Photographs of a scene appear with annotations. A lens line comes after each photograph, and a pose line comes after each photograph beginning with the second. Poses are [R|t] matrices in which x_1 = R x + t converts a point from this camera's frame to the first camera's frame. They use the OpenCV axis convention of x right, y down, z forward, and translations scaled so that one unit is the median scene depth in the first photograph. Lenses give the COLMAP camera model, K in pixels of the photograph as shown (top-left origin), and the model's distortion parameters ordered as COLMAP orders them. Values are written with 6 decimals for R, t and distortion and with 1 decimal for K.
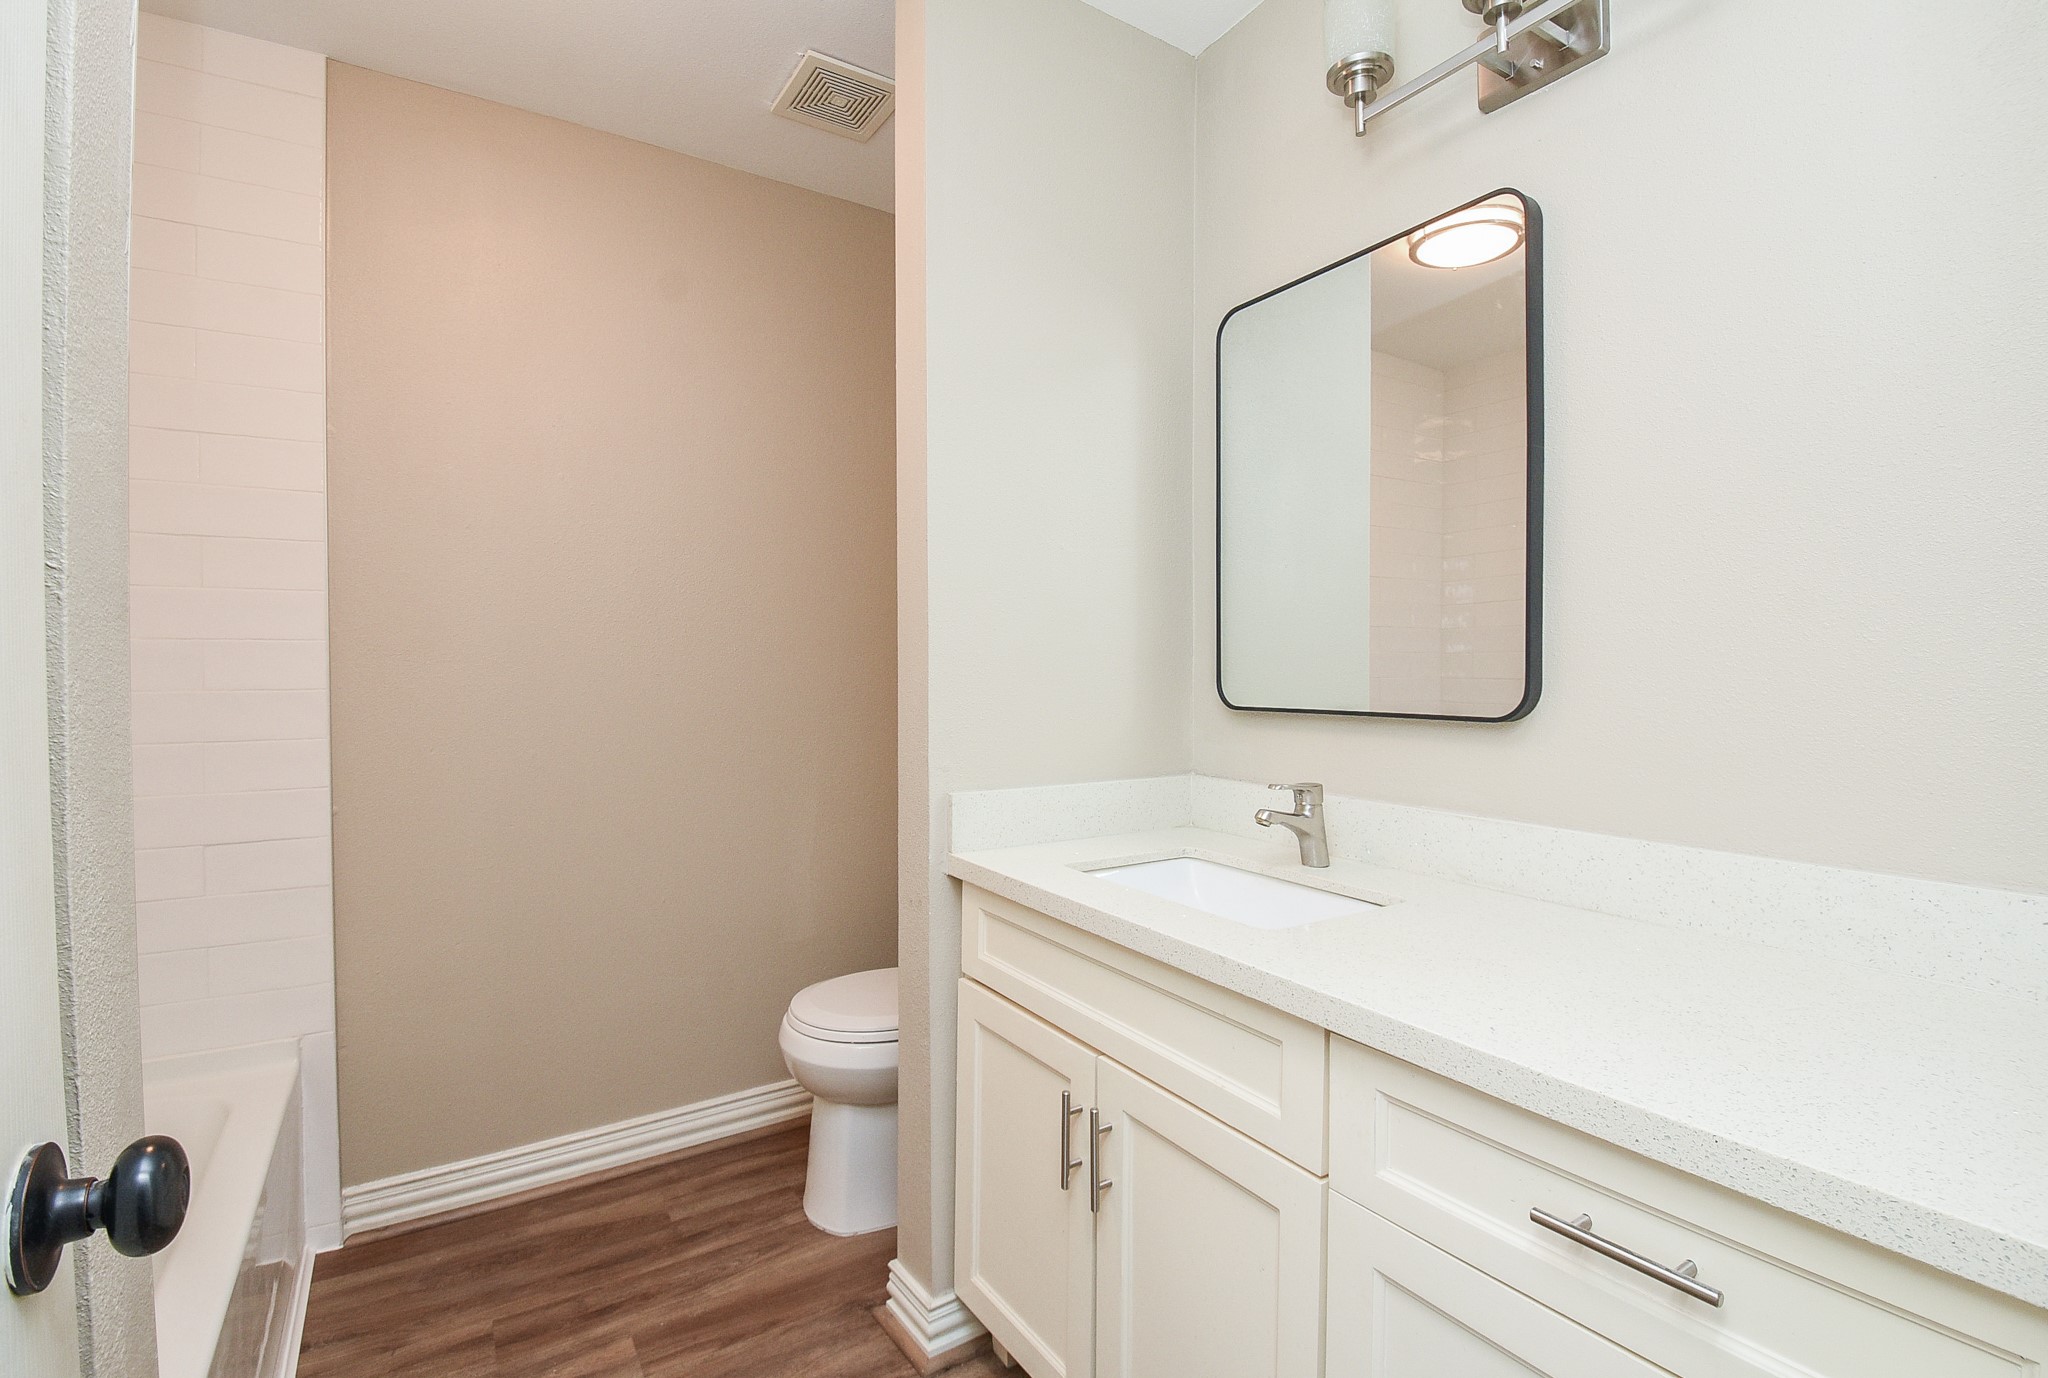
lens RADIAL K [[944.2, 0, 1034.0], [0, 944.2, 677.3], [0, 0, 1]] dist [0.012253, -0.027437]
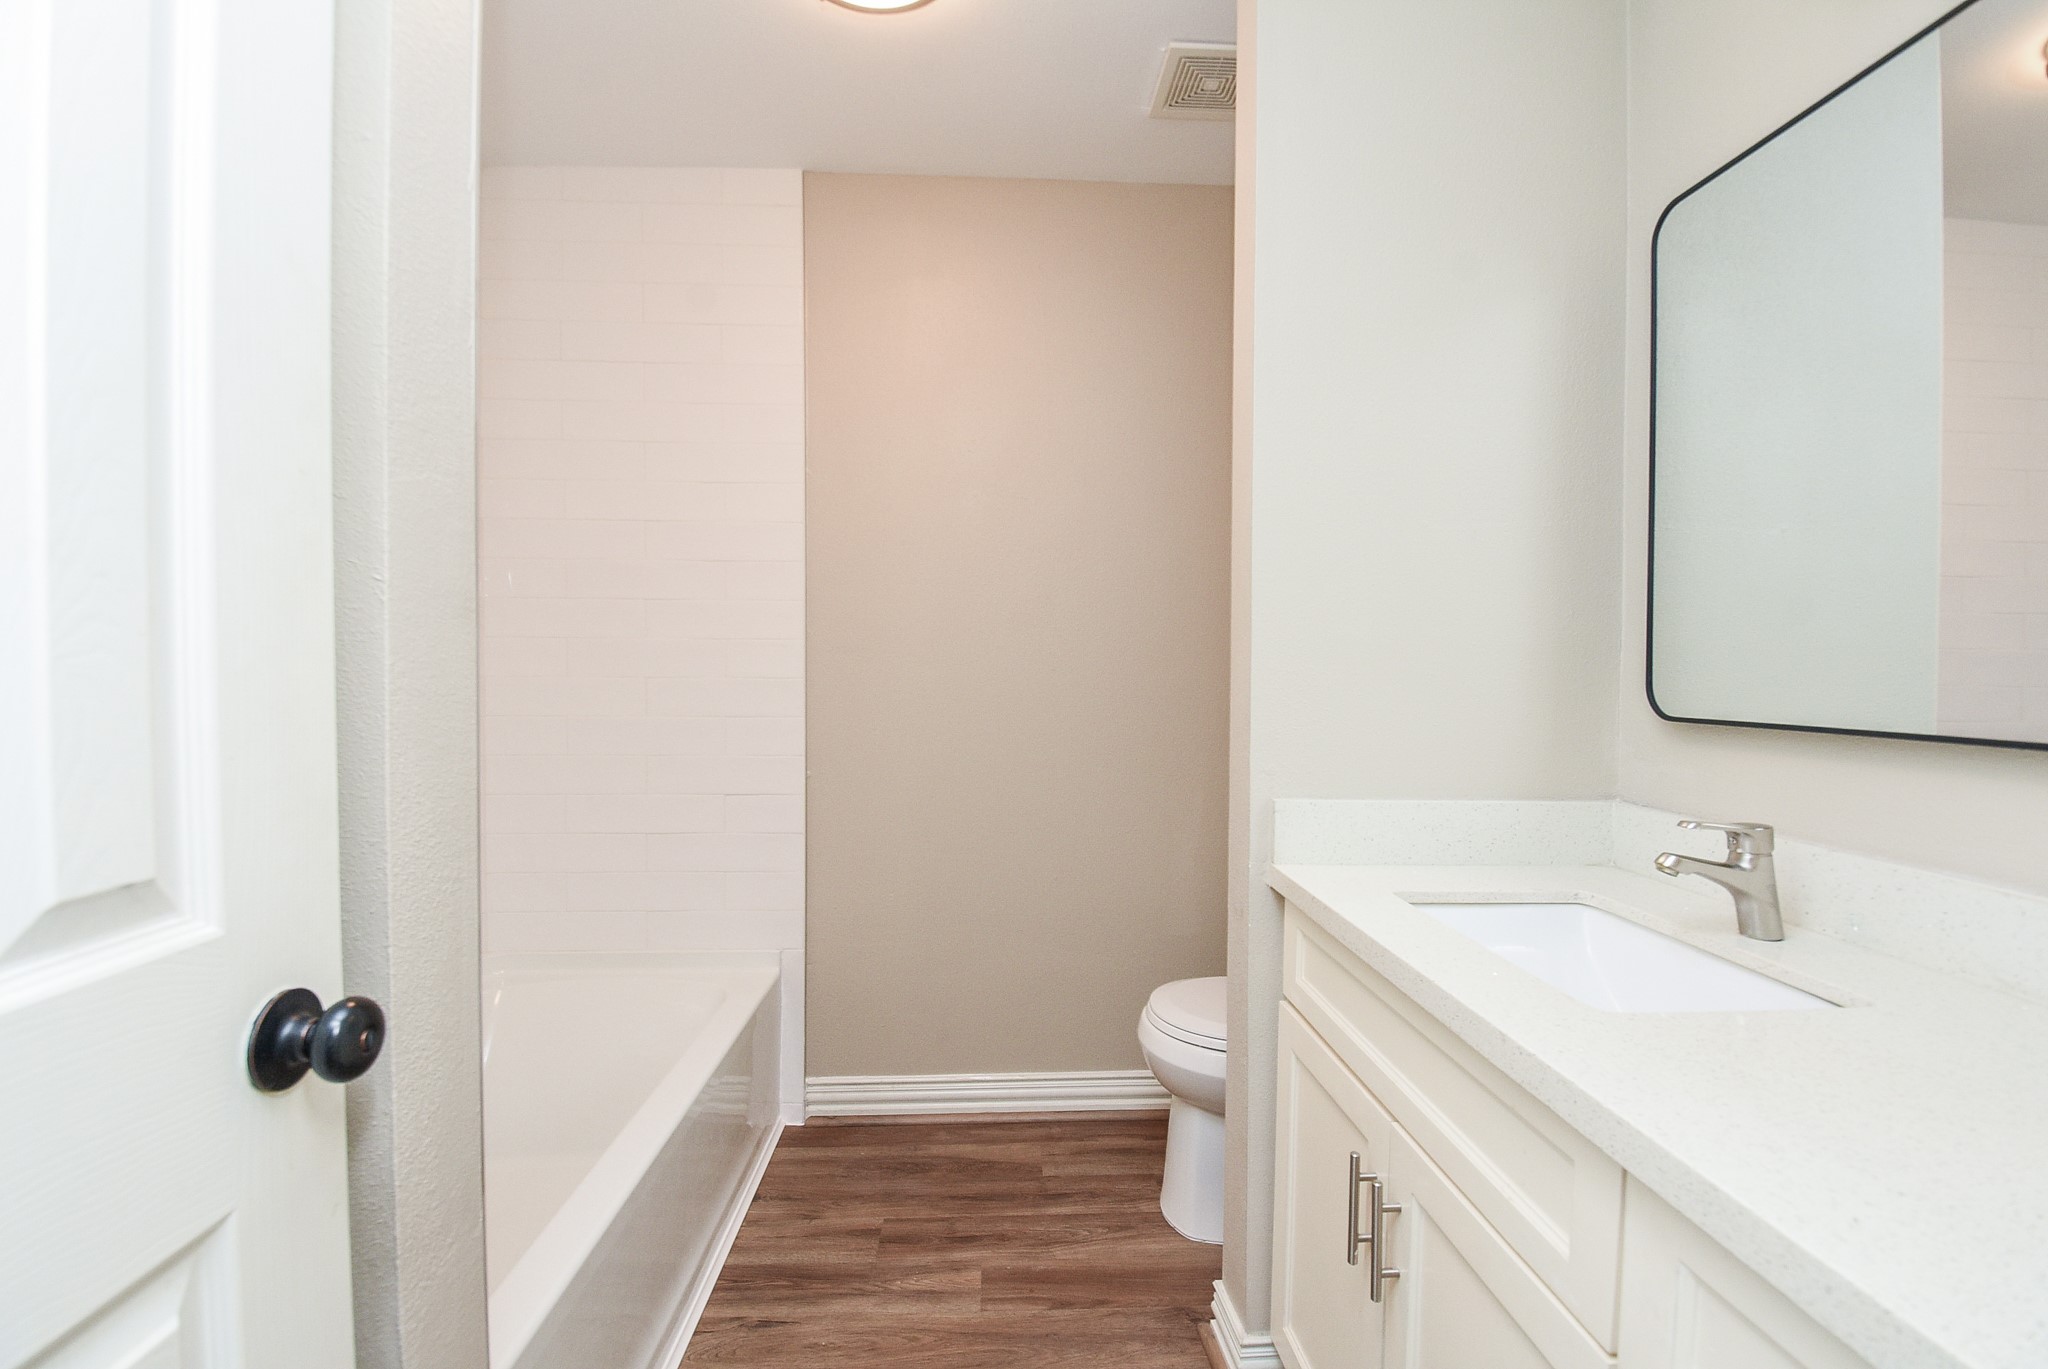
lens RADIAL K [[929.0, 0, 1038.7], [0, 929.0, 681.0], [0, 0, 1]] dist [0.006240, -0.019768]
pose [[0.861299, 0.015437, -0.507864, 0.161067], [-0.013361, 0.999881, 0.007732, 0.003157], [0.507923, 0.000126, 0.861403, 0.093363]]
